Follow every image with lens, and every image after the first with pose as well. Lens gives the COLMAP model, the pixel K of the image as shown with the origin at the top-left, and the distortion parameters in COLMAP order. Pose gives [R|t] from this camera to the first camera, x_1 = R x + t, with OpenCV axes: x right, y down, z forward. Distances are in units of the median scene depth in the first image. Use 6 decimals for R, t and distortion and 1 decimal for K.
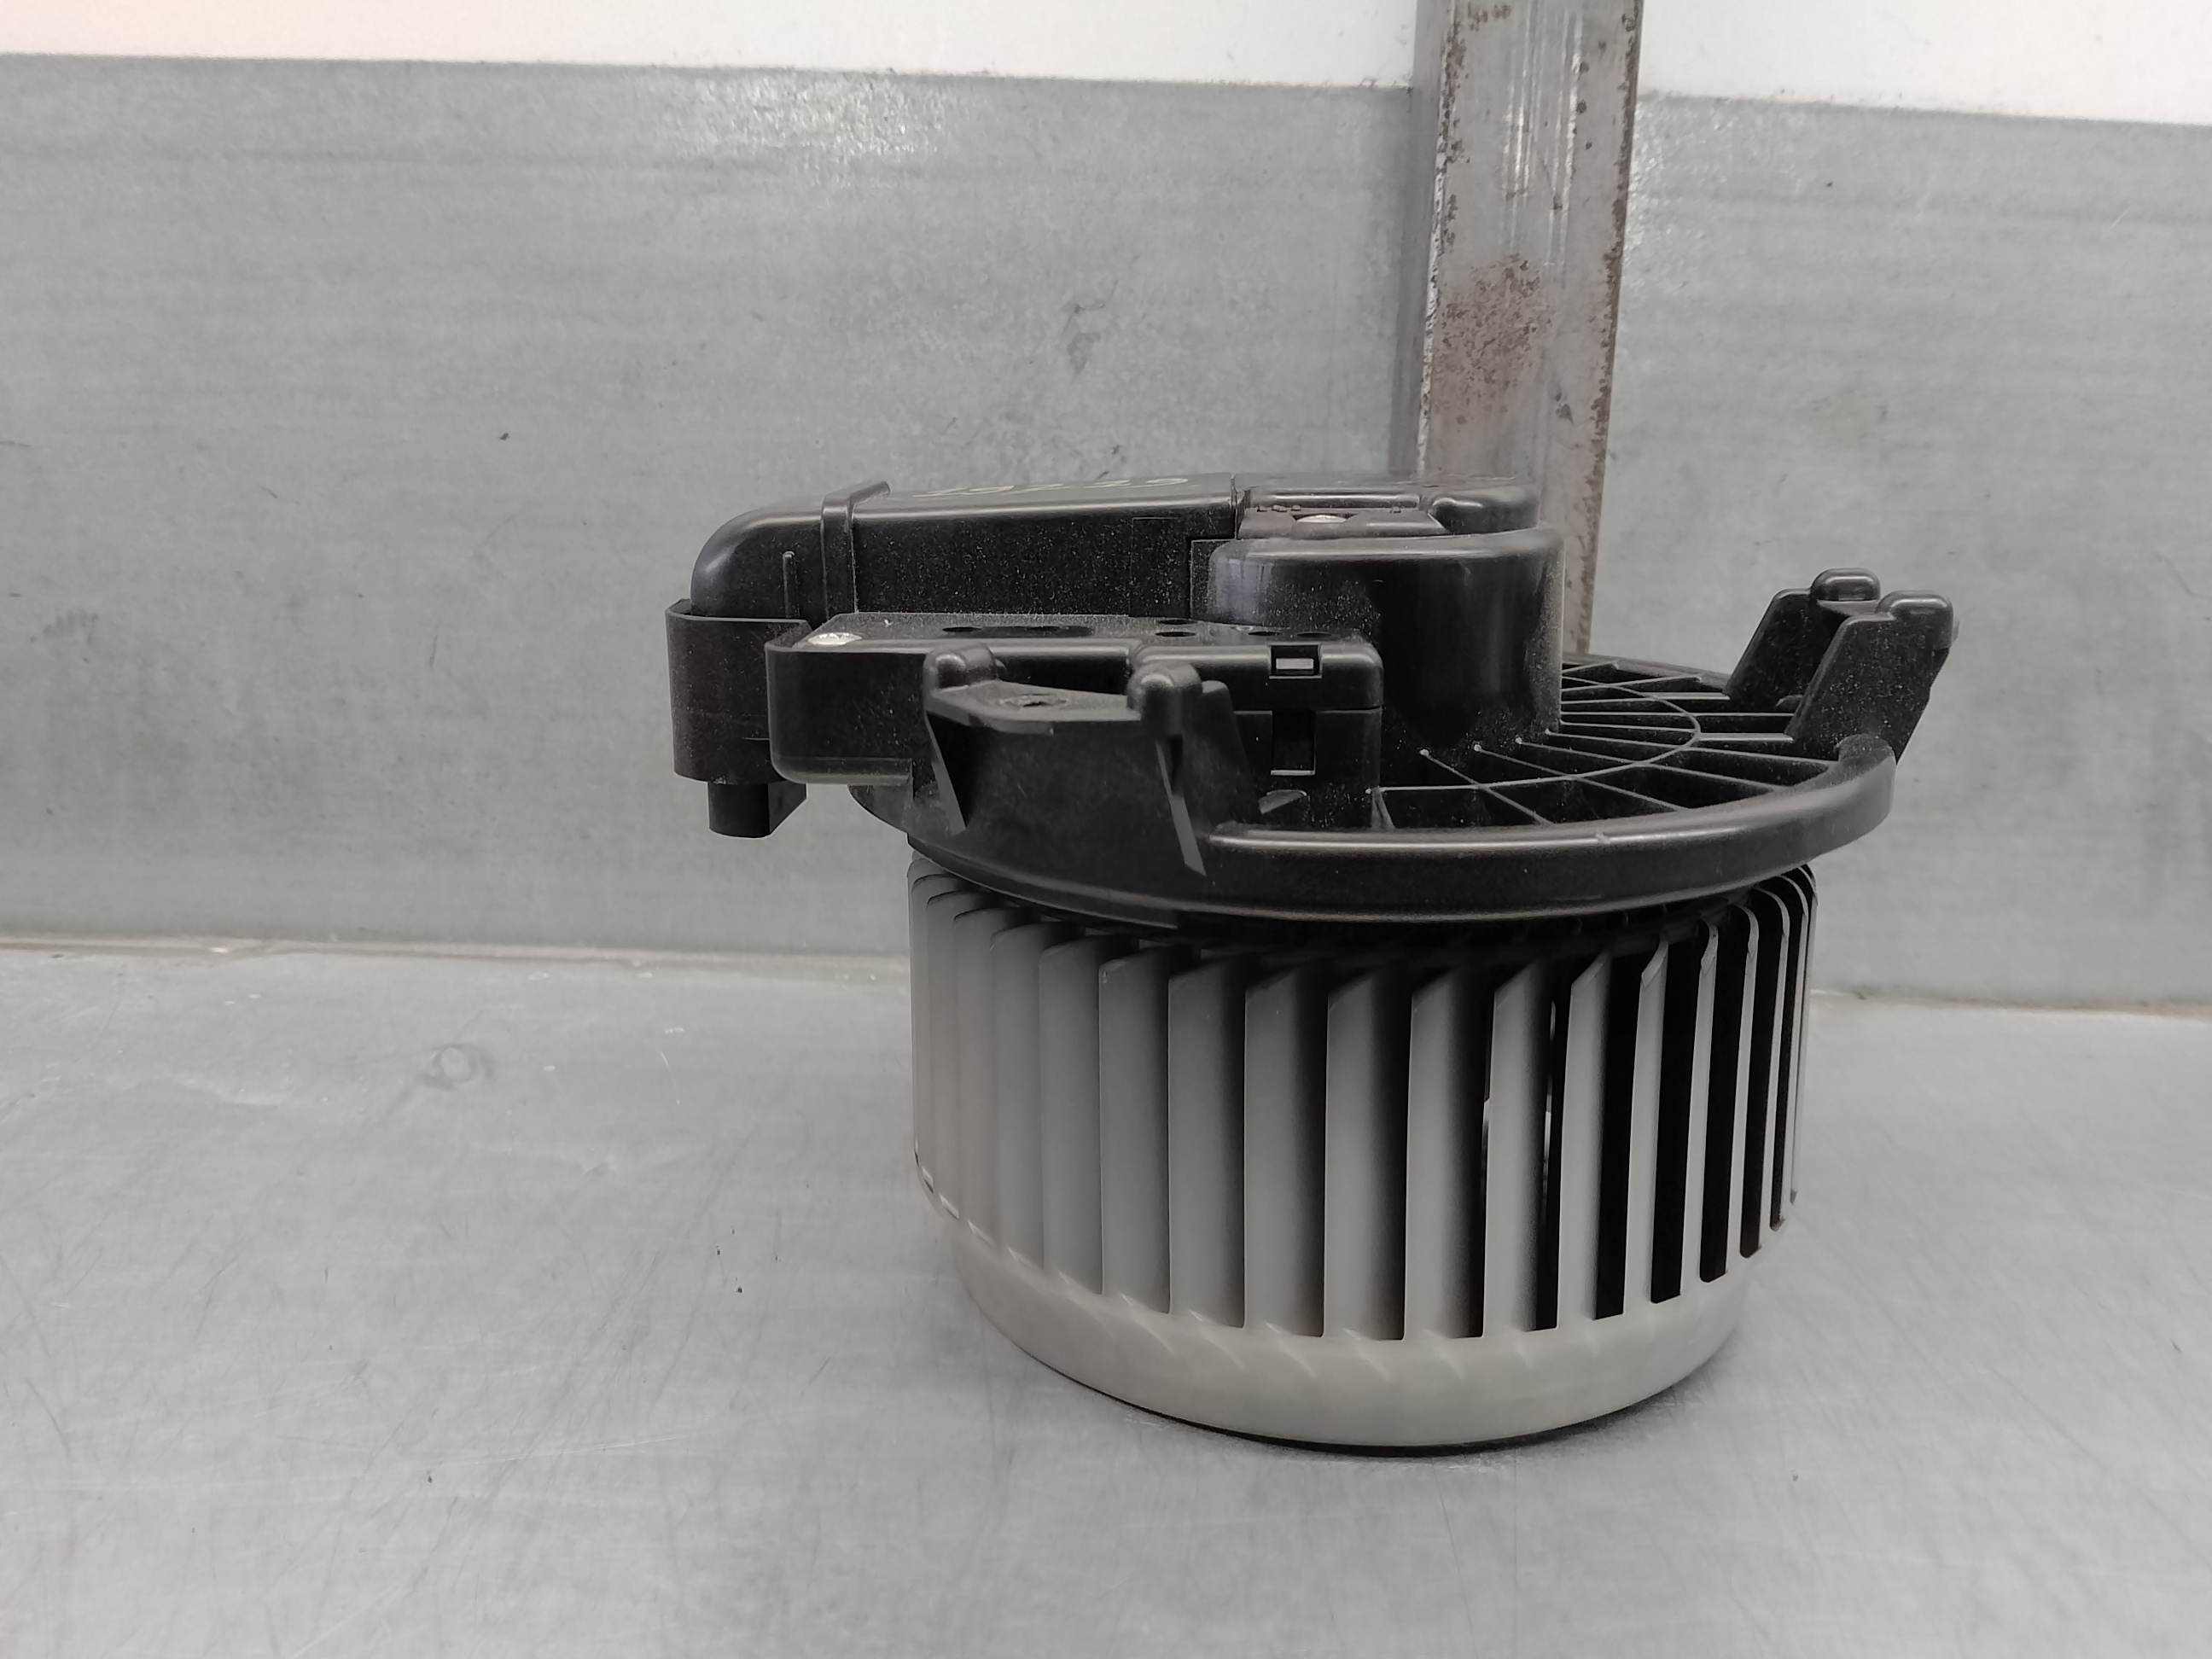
lens RADIAL K [[1761.4, 0, 1125.0], [0, 1761.4, 839.6], [0, 0, 1]] dist [0.057154, -0.132708]
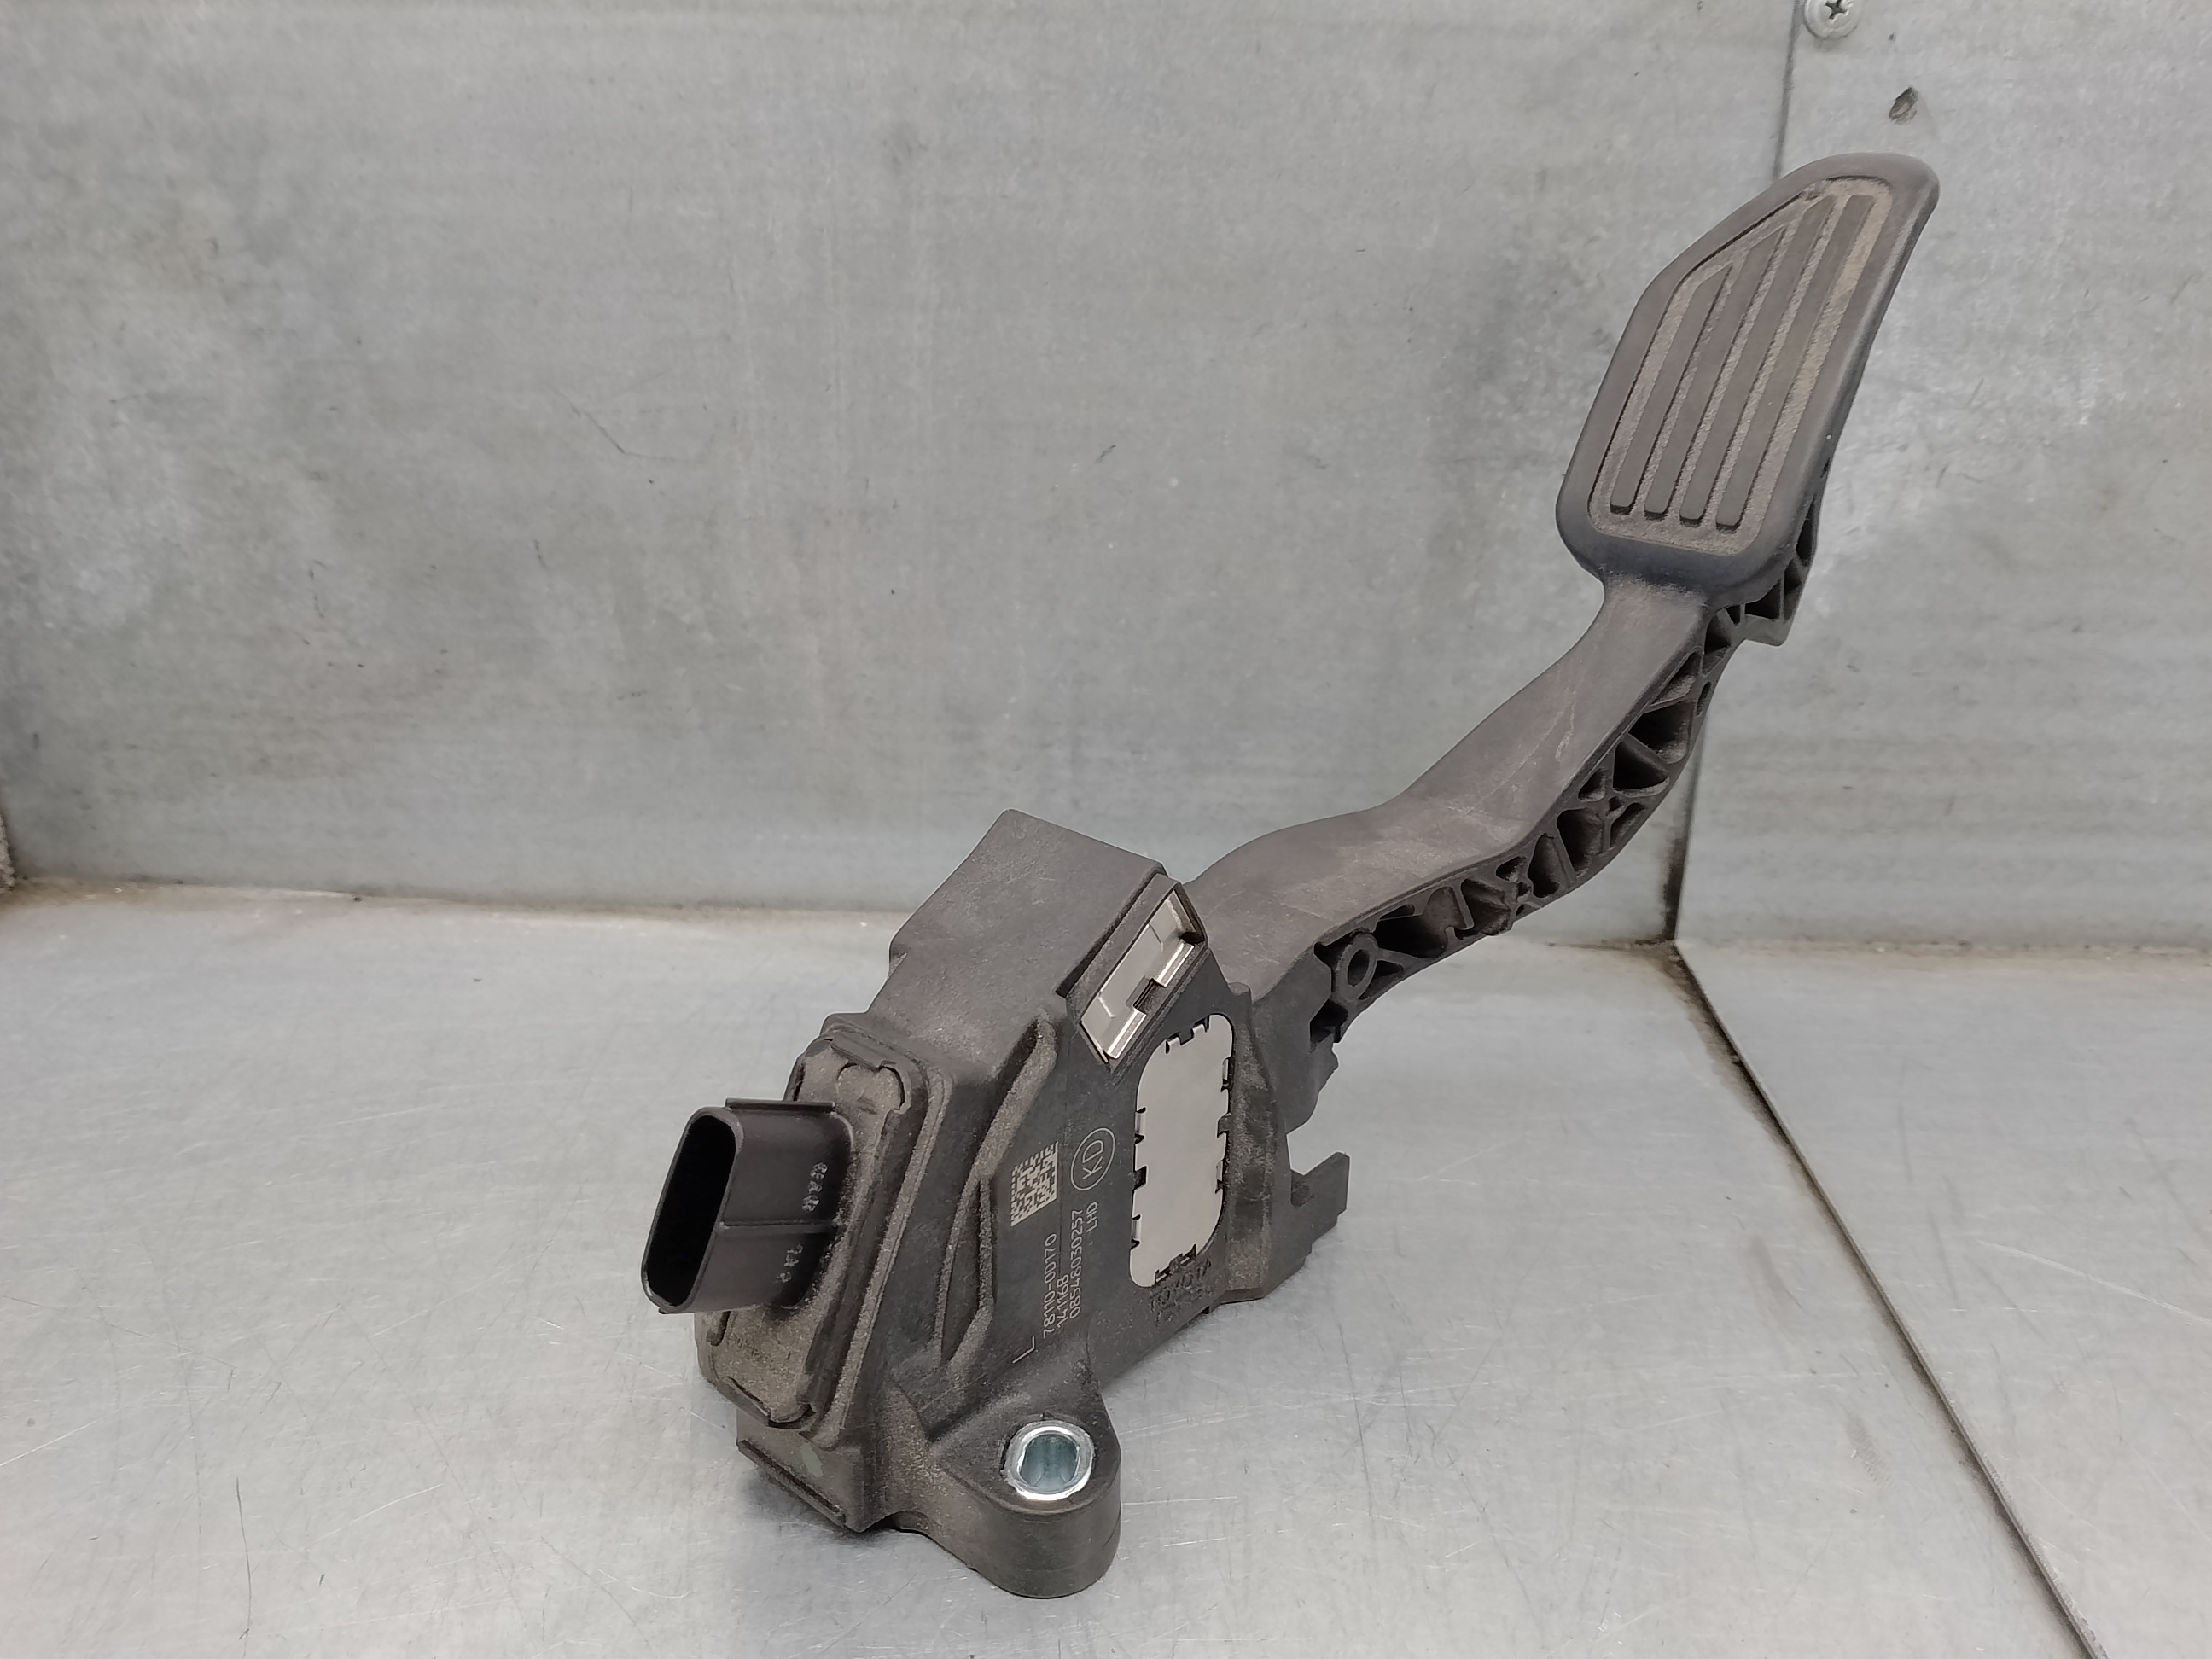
lens RADIAL K [[1761.4, 0, 1092.1], [0, 1761.4, 823.8], [0, 0, 1]] dist [0.057154, -0.132708]
pose [[0.999194, -0.000647, -0.040141, 0.885294], [0.006593, 0.988938, 0.148182, -0.088111], [0.039601, -0.148328, 0.988145, 0.128139]]
